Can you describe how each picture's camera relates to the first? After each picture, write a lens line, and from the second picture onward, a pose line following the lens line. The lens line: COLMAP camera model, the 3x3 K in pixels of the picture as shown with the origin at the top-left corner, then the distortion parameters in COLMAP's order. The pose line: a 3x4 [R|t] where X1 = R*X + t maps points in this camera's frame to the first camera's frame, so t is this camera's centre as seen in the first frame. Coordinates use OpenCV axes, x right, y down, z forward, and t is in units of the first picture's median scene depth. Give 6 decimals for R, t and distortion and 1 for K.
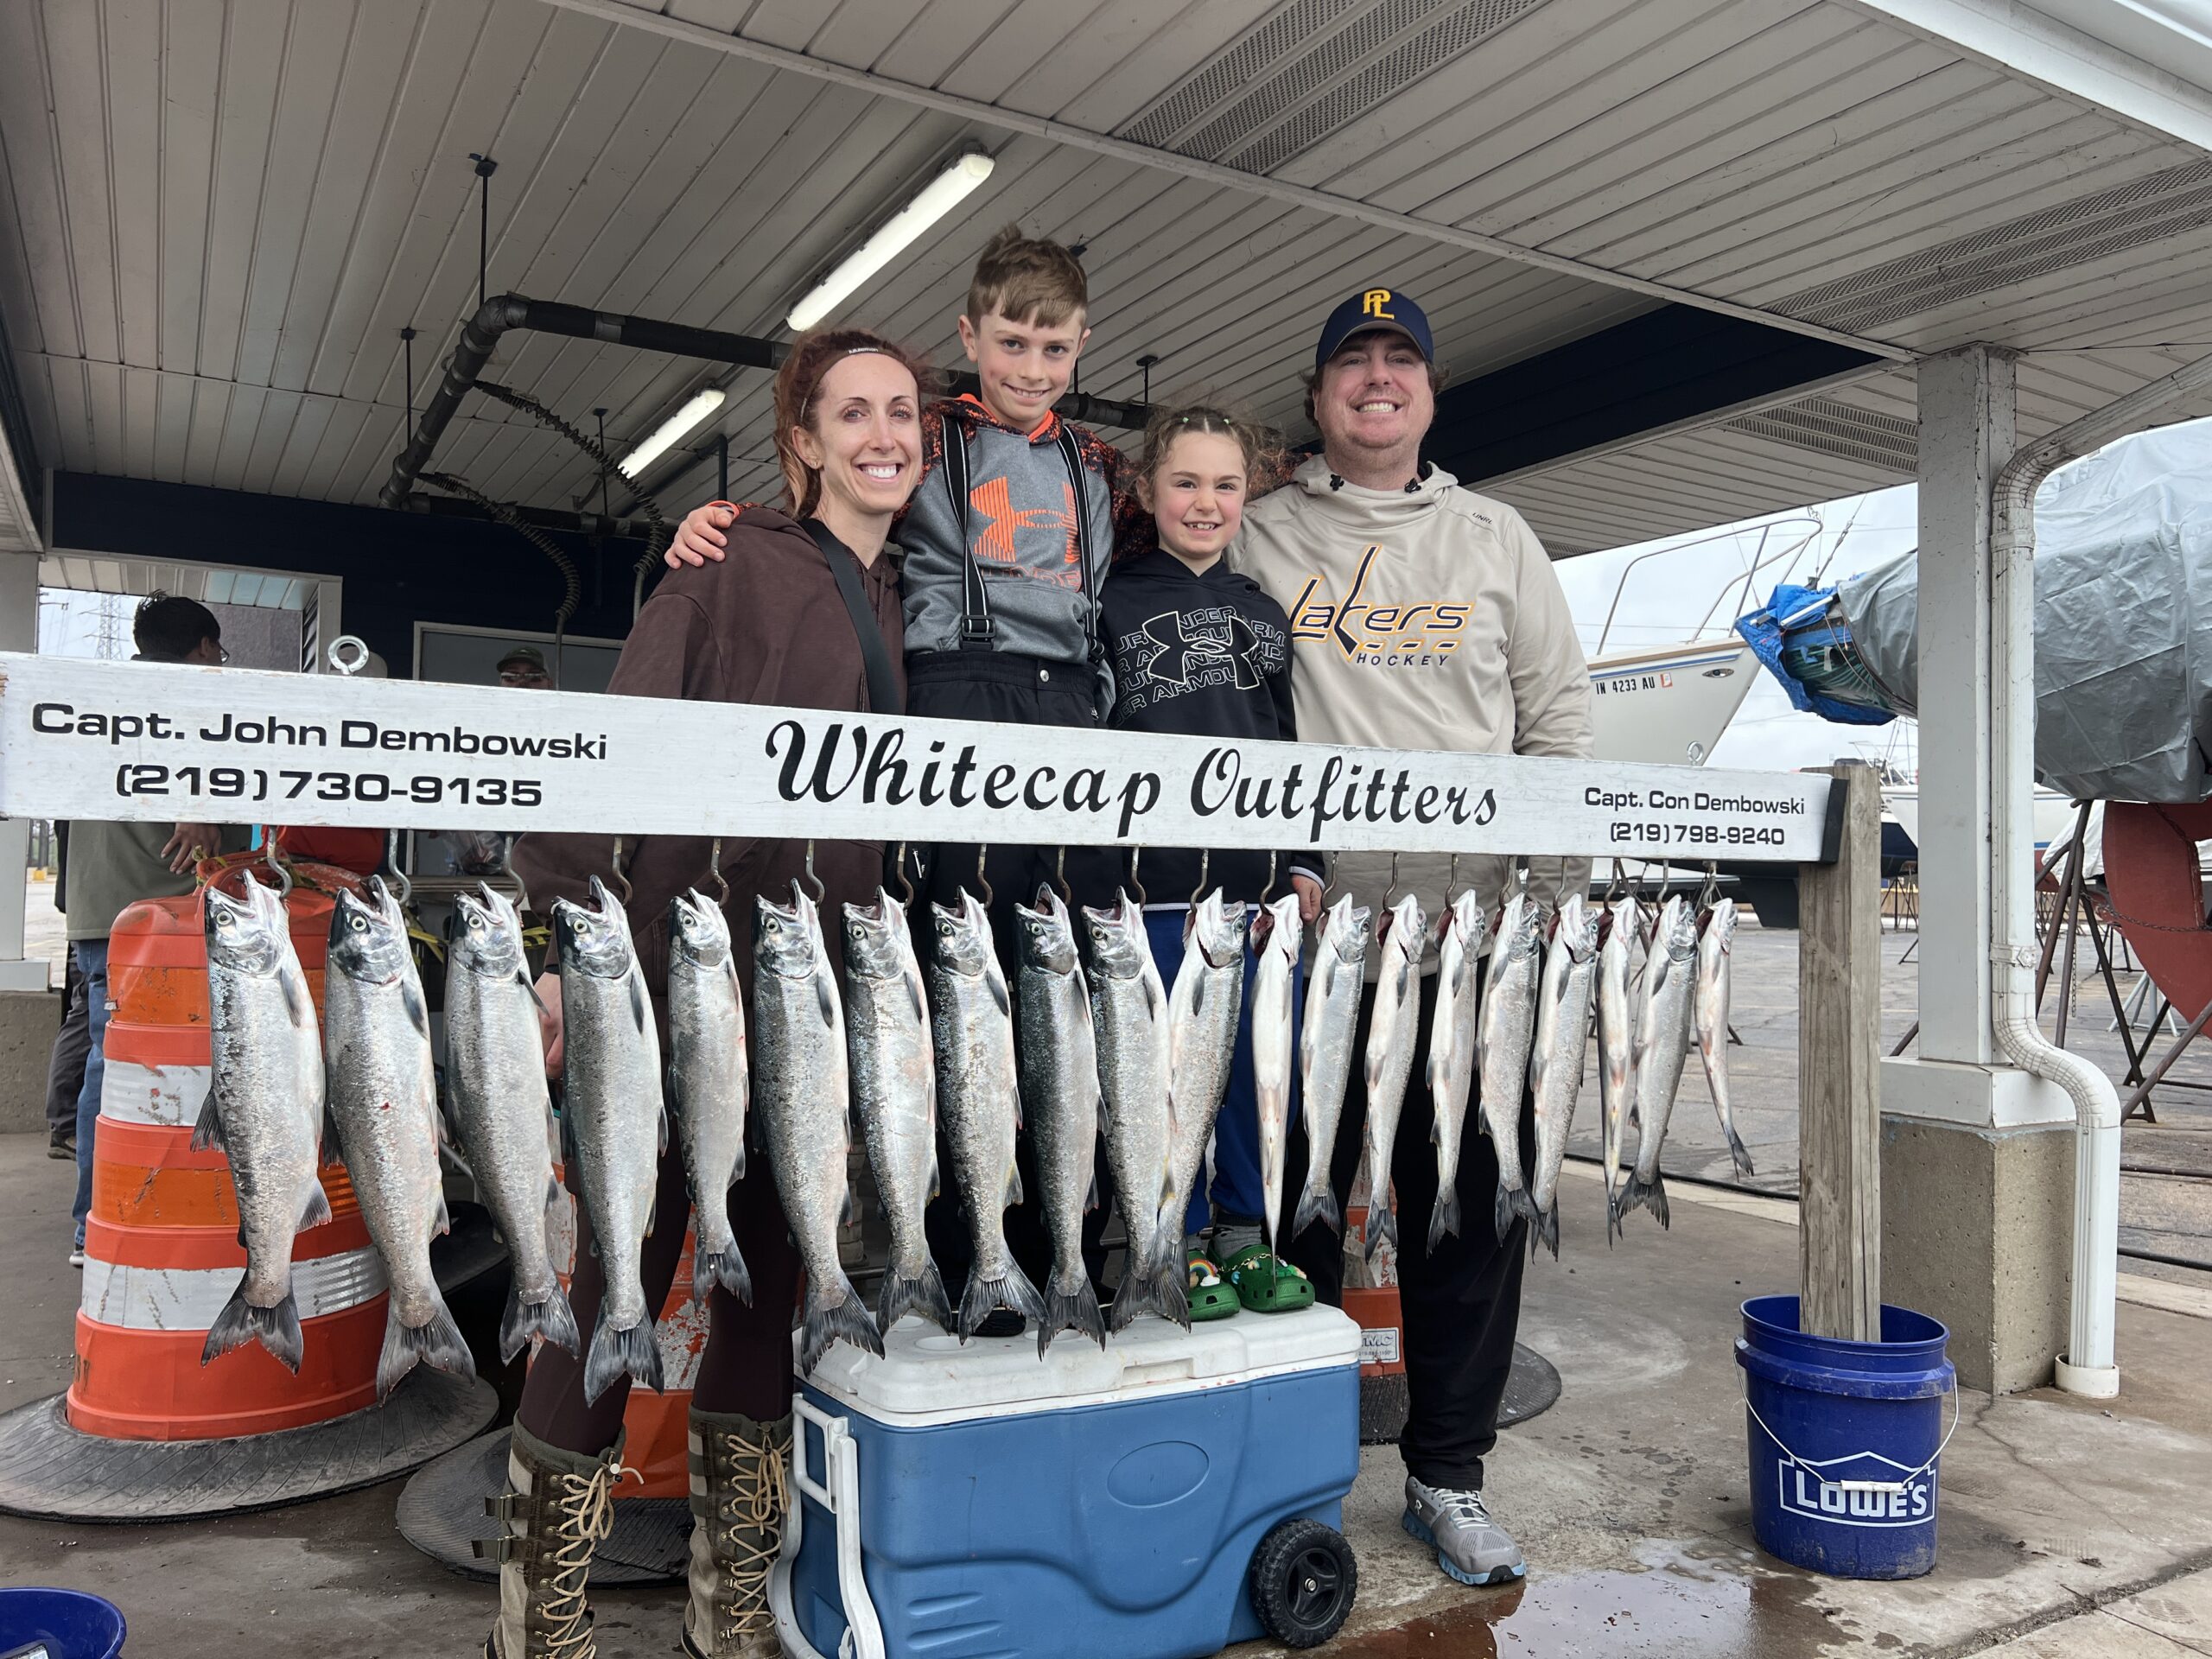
lens RADIAL K [[1635.1, 0, 1045.3], [0, 1635.1, 793.0], [0, 0, 1]] dist [0.084553, -0.068961]
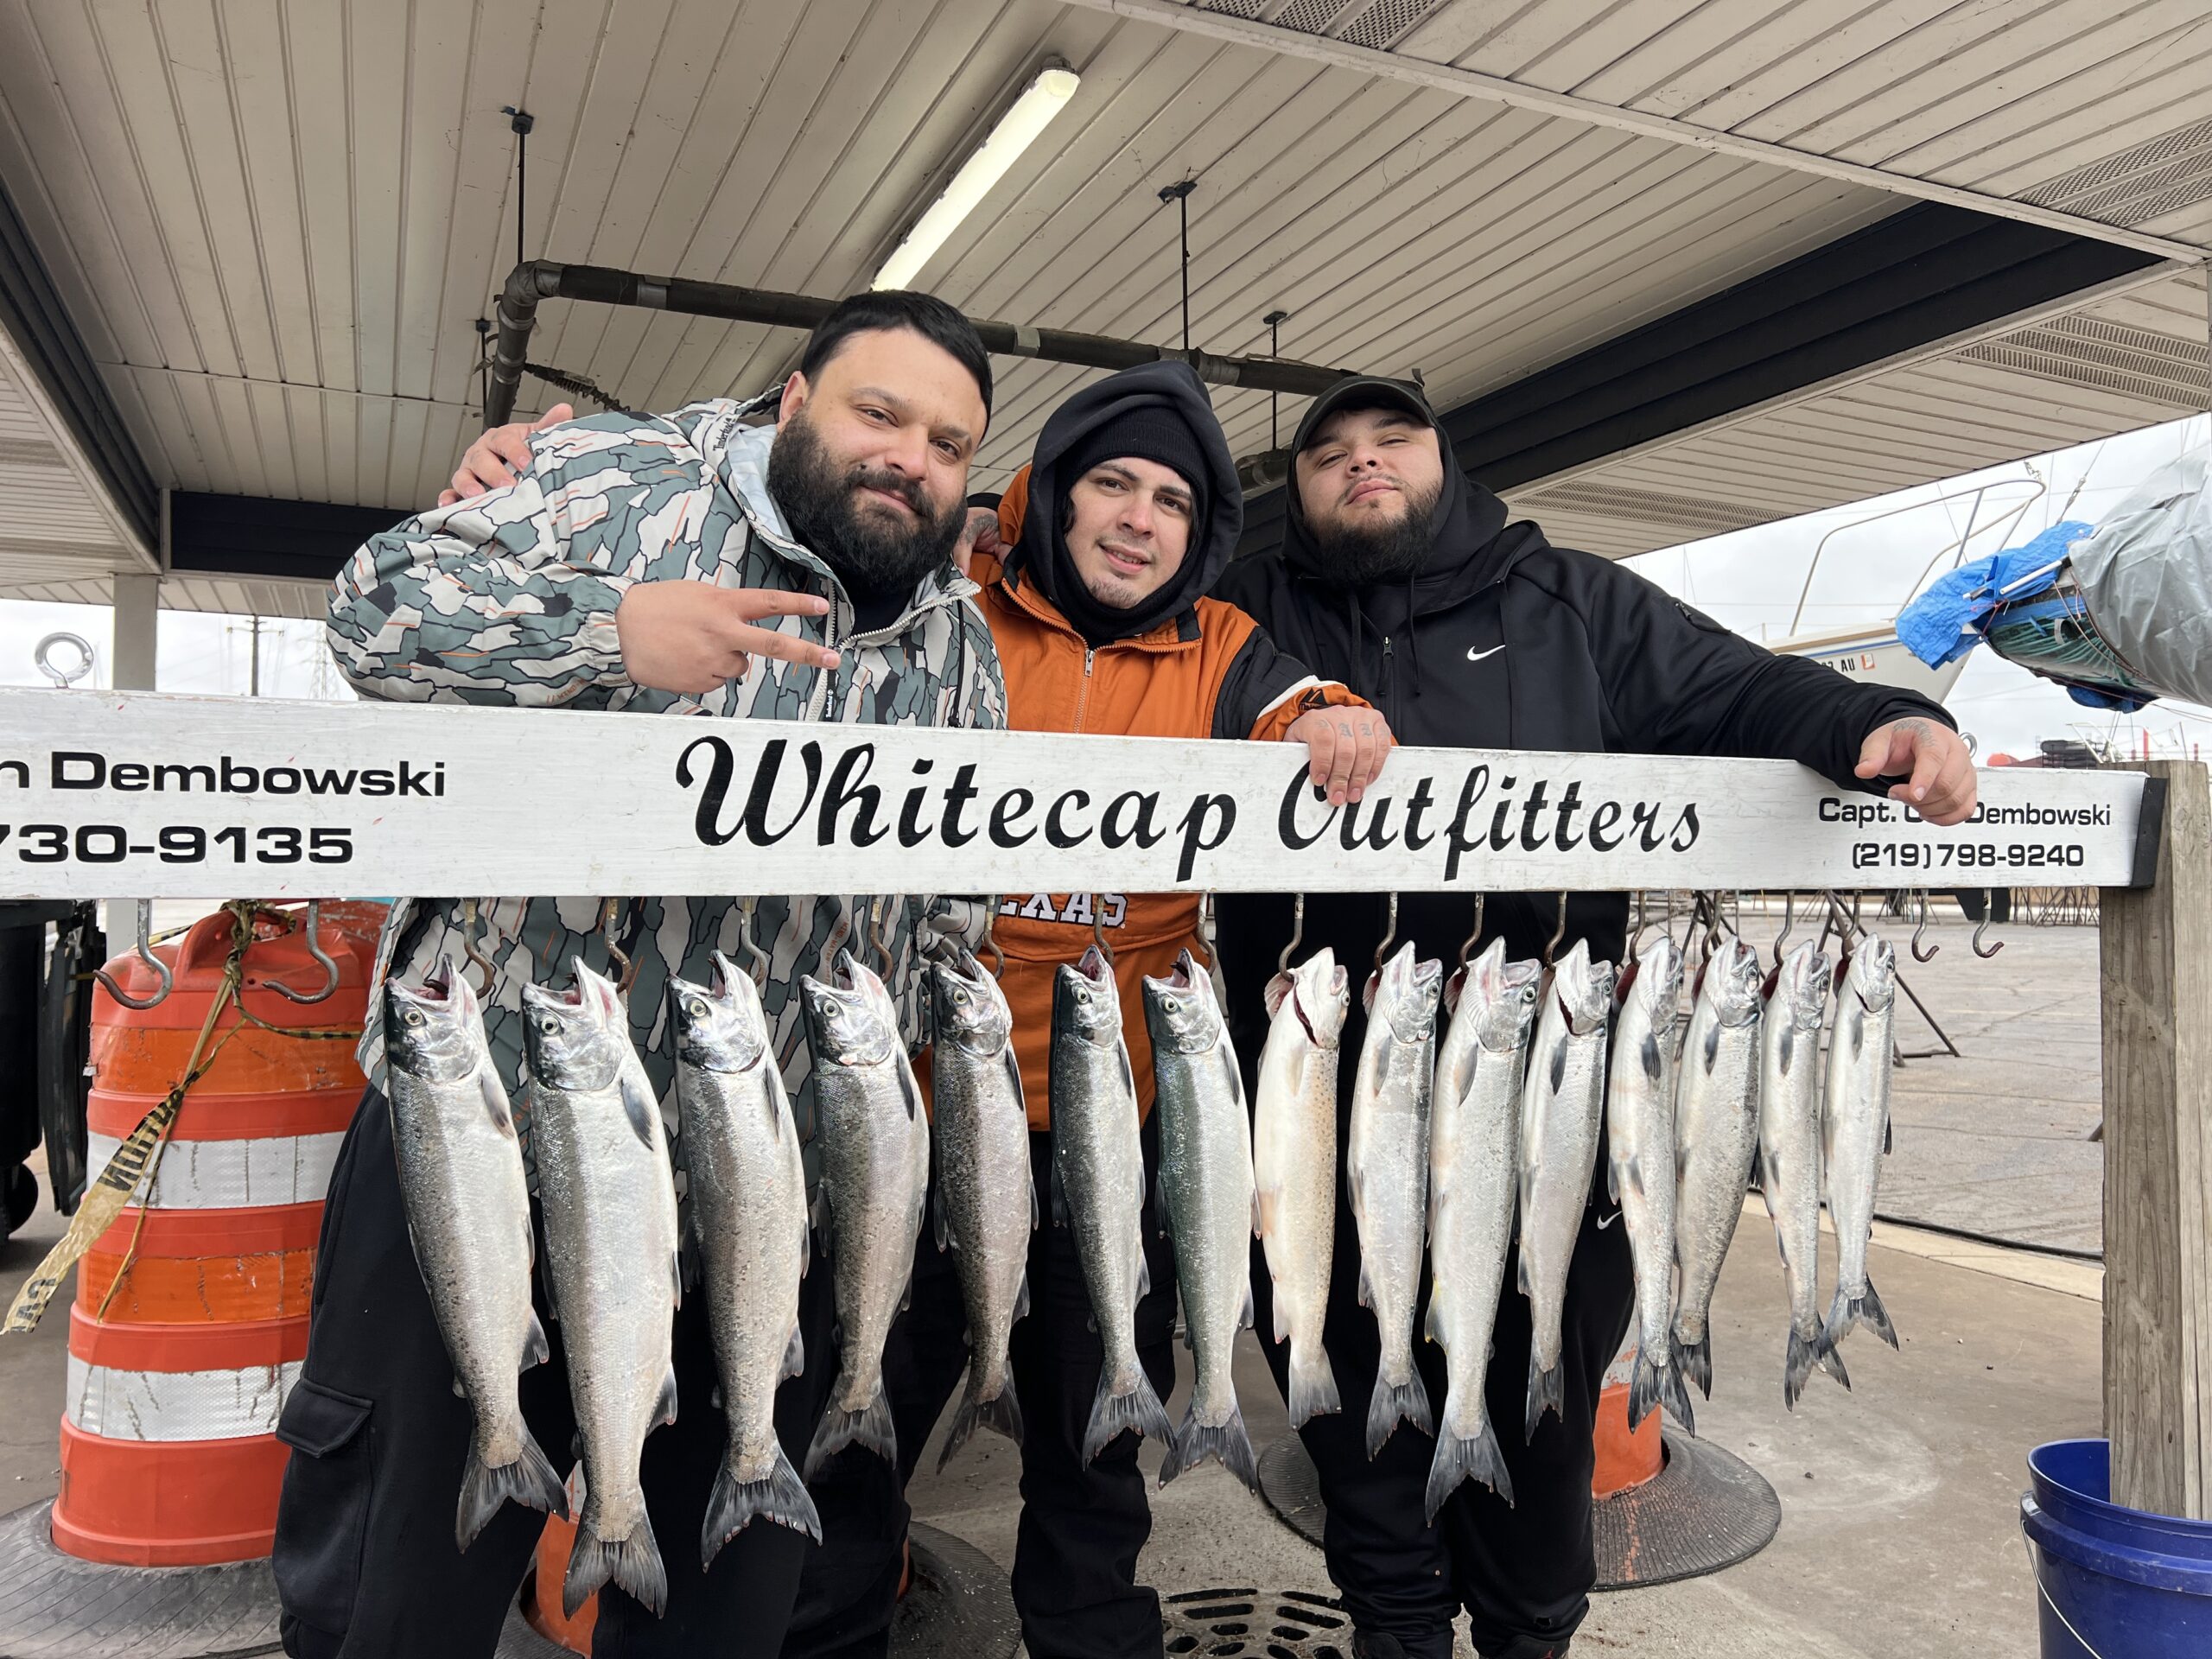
lens RADIAL K [[1635.1, 0, 1070.2], [0, 1635.1, 809.1], [0, 0, 1]] dist [0.084553, -0.068961]
pose [[0.996327, -0.018346, -0.083641, 0.061309], [0.019094, 0.999784, 0.008157, -0.013730], [0.083473, -0.009724, 0.996463, 0.266138]]
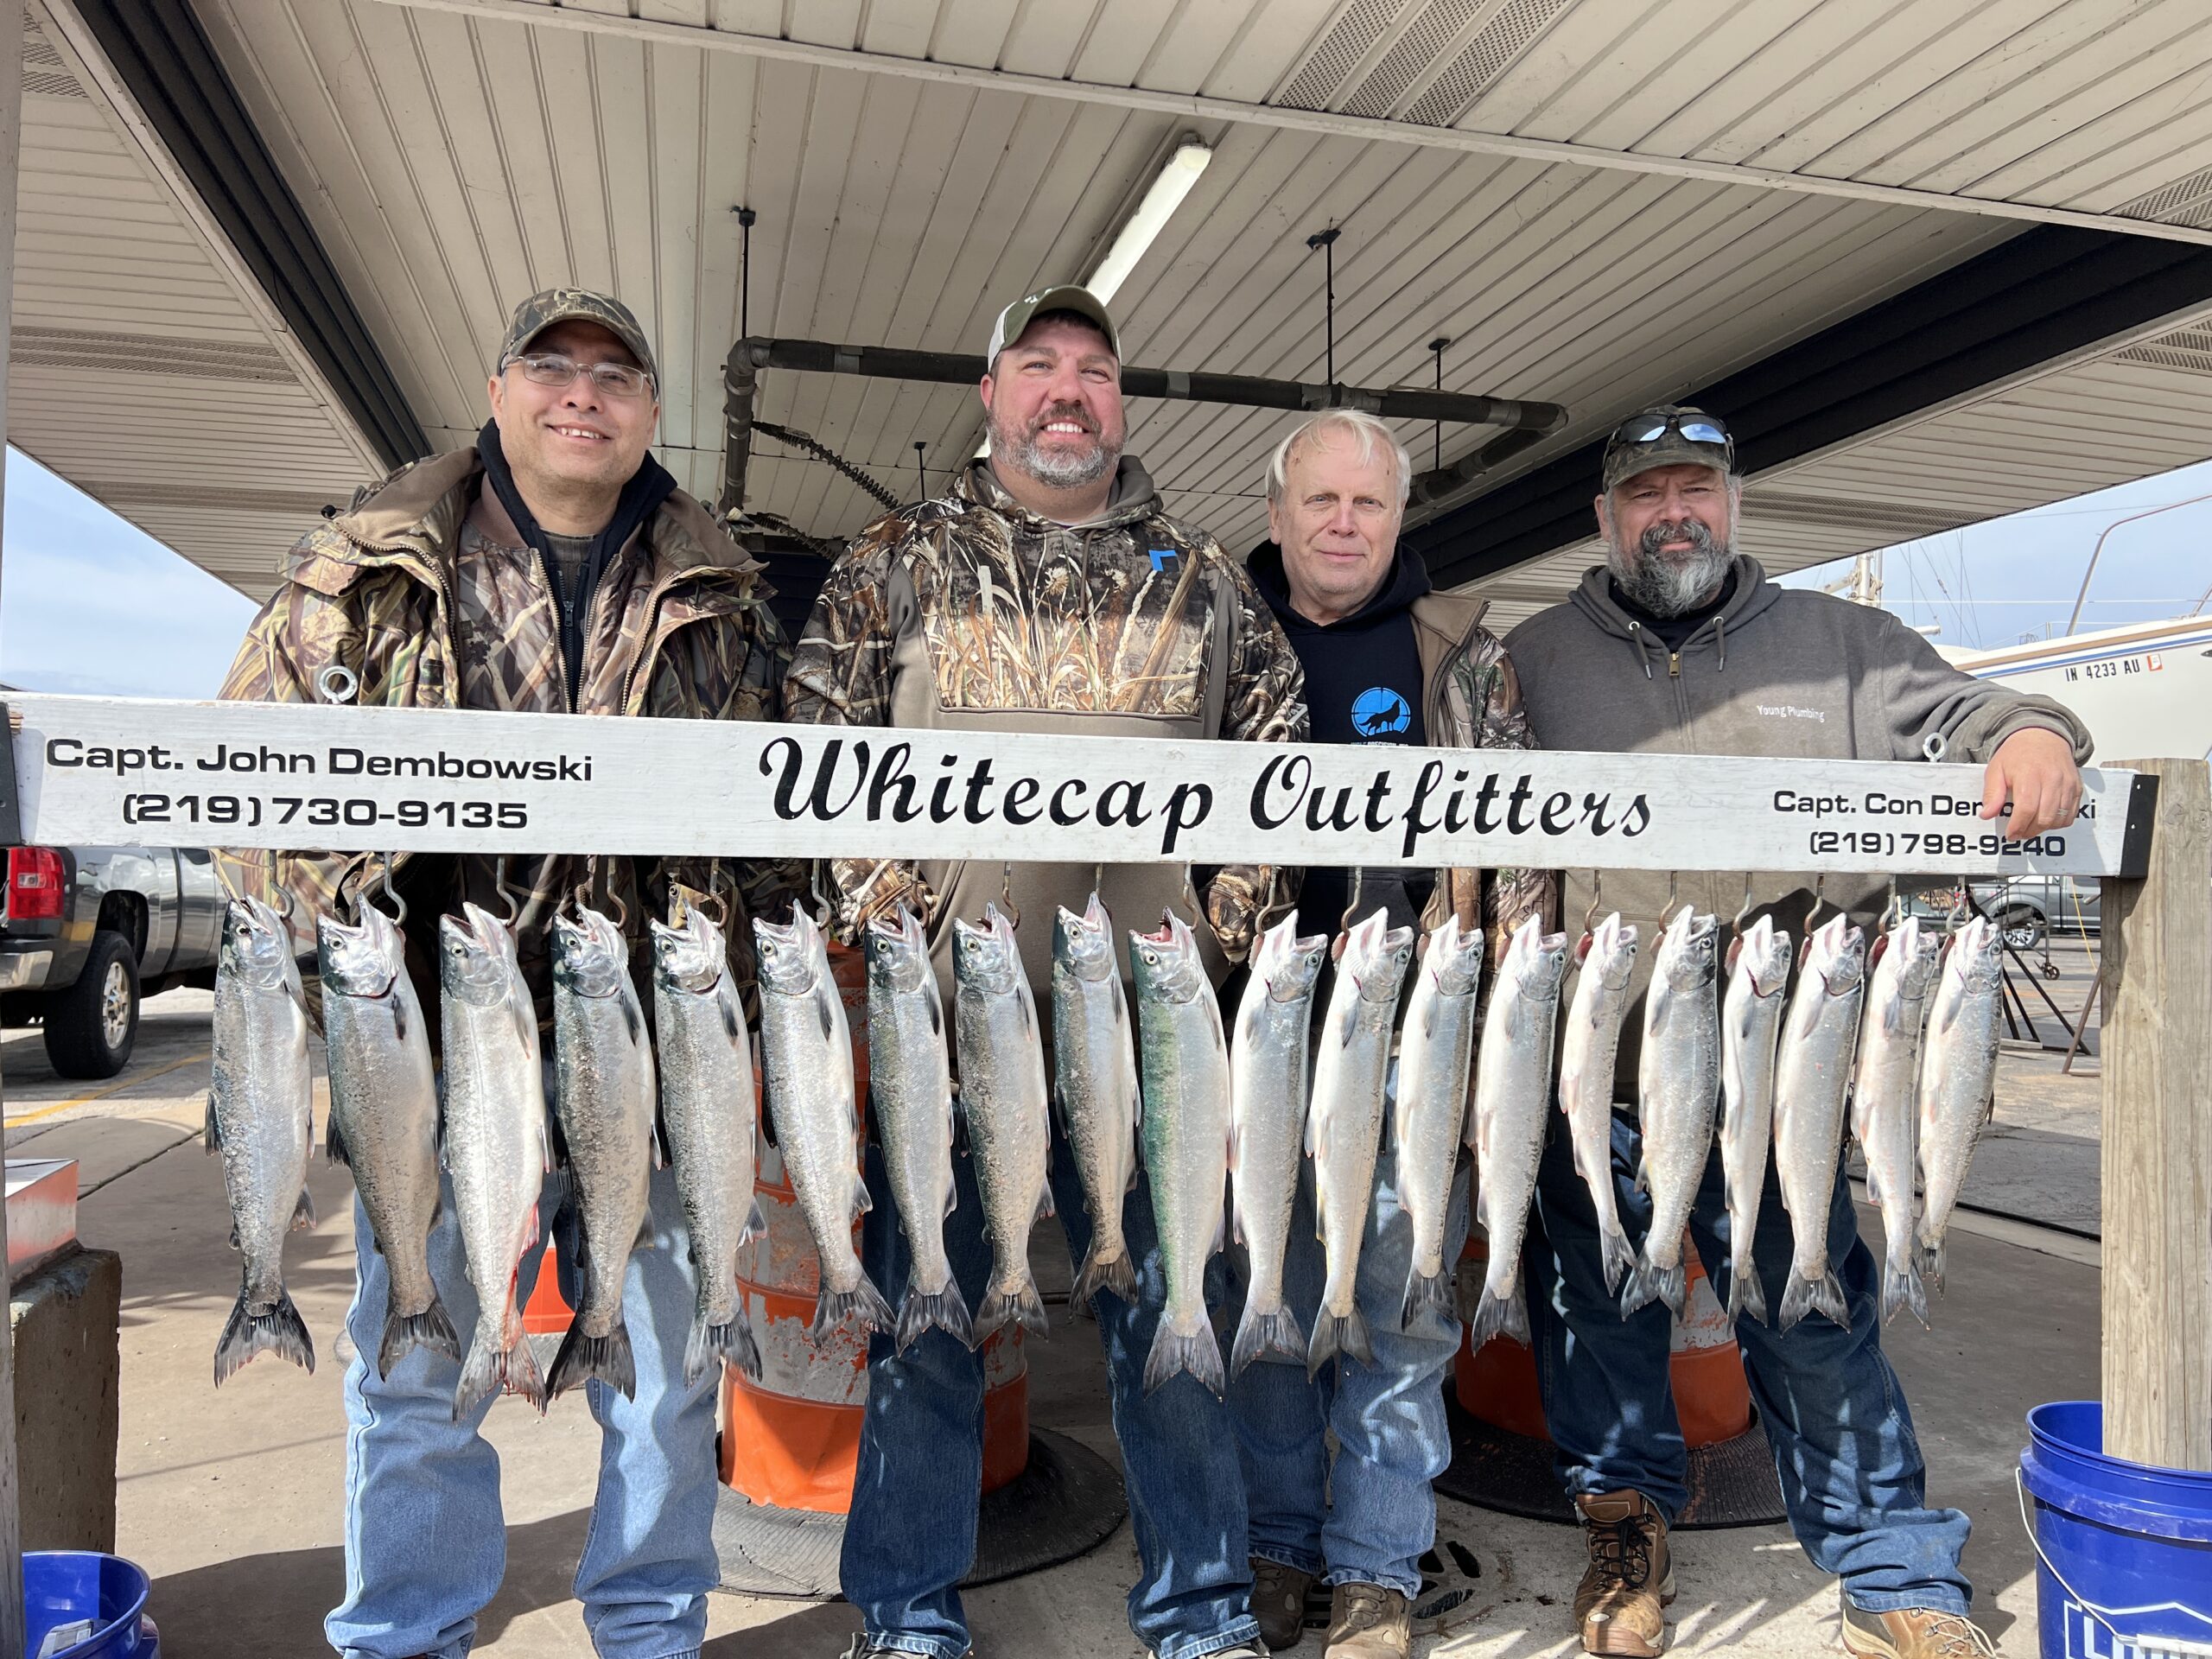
lens RADIAL K [[1635.1, 0, 1044.5], [0, 1635.1, 795.0], [0, 0, 1]] dist [0.084553, -0.068961]
pose [[0.966099, -0.017272, -0.257595, 0.229391], [0.014994, 0.999829, -0.010803, 0.002881], [0.257738, 0.006574, 0.966193, 0.095709]]
